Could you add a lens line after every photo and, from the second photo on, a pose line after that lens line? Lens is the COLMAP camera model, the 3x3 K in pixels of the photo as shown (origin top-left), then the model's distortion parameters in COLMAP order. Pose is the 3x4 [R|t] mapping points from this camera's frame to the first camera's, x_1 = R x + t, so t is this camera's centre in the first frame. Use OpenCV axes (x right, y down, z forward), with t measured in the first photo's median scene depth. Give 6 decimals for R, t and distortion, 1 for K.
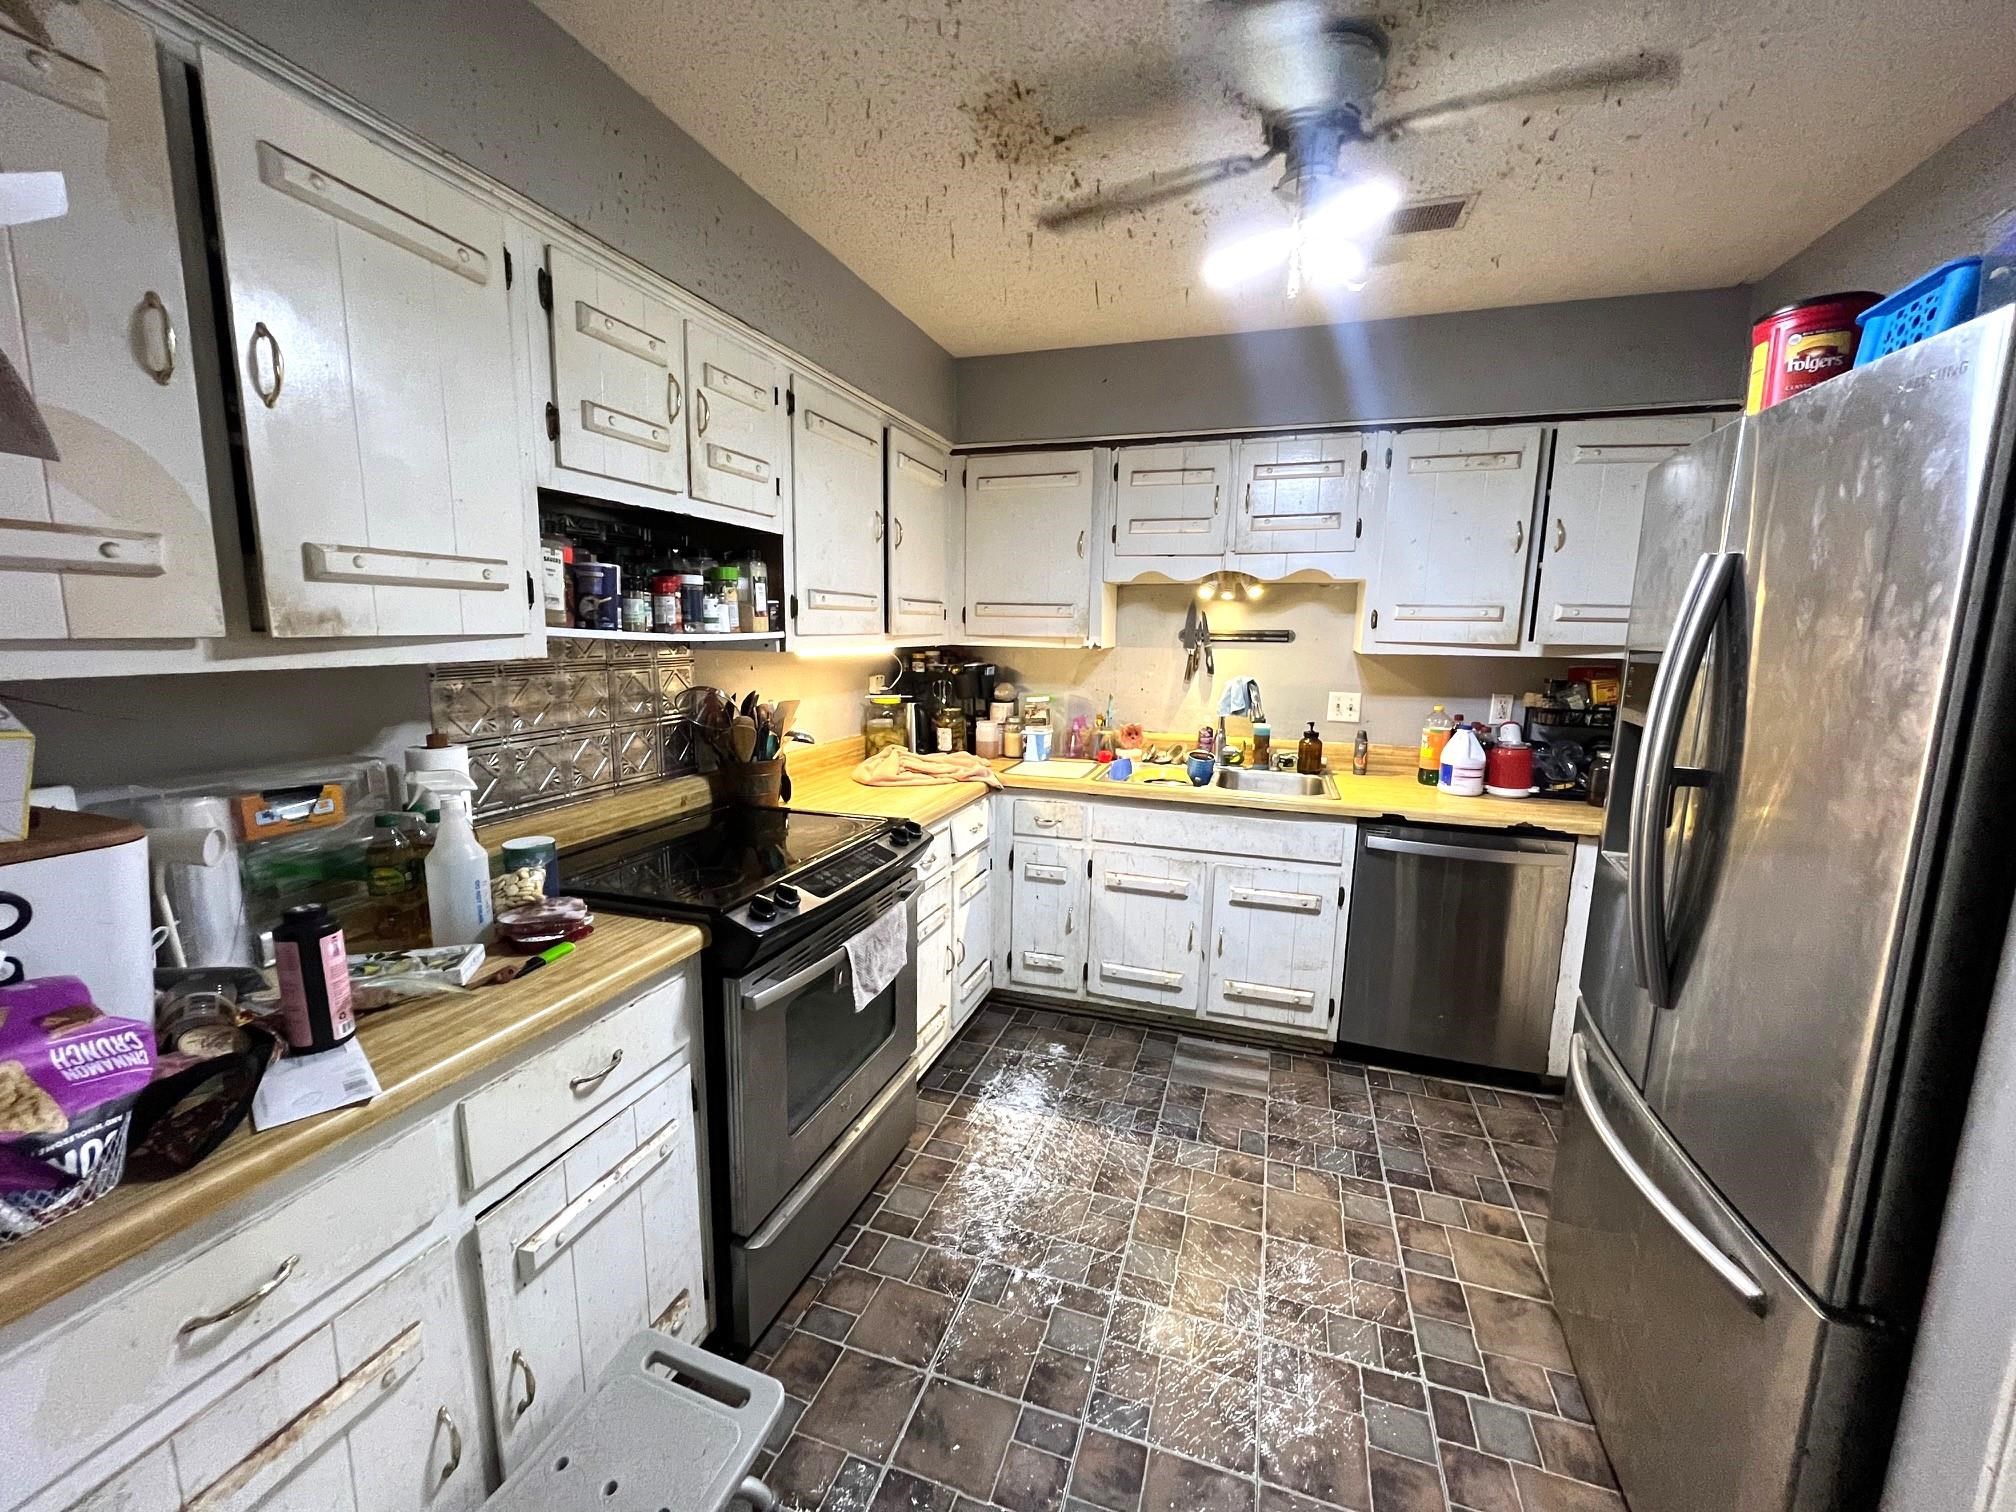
lens RADIAL K [[817.2, 0, 1004.7], [0, 817.2, 758.0], [0, 0, 1]] dist [0.001861, 0.000138]
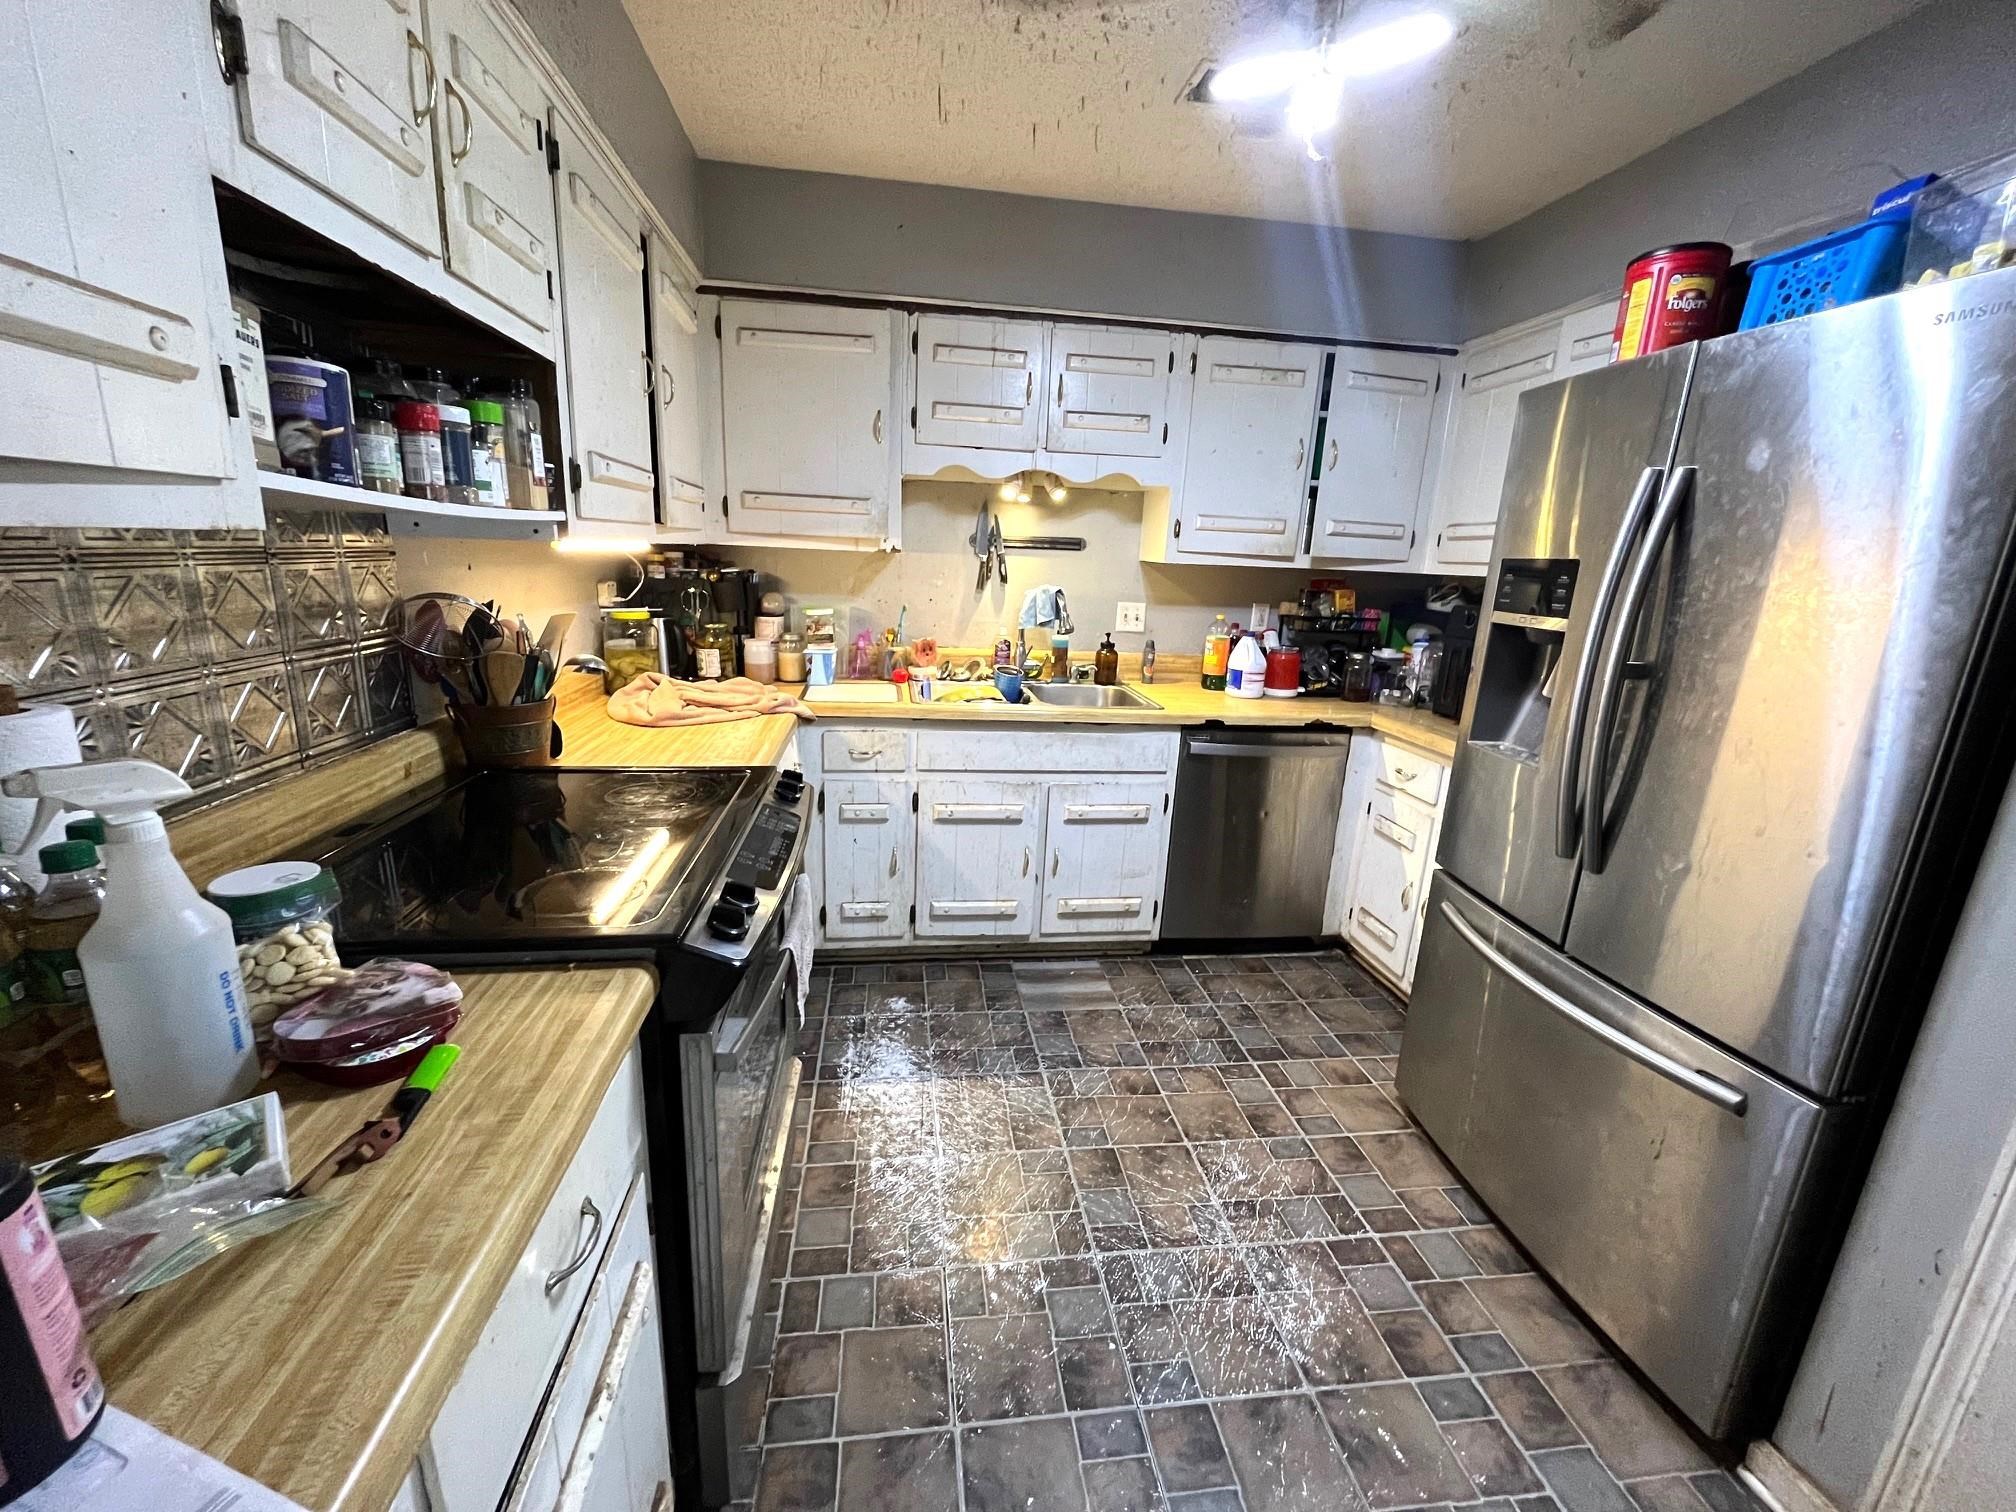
lens RADIAL K [[817.2, 0, 1004.7], [0, 817.2, 758.0], [0, 0, 1]] dist [0.001861, 0.000138]
pose [[0.896842, -0.085577, 0.433994, -0.214300], [0.041040, 0.992974, 0.110991, -0.009215], [-0.440443, -0.081730, 0.894053, 0.176576]]
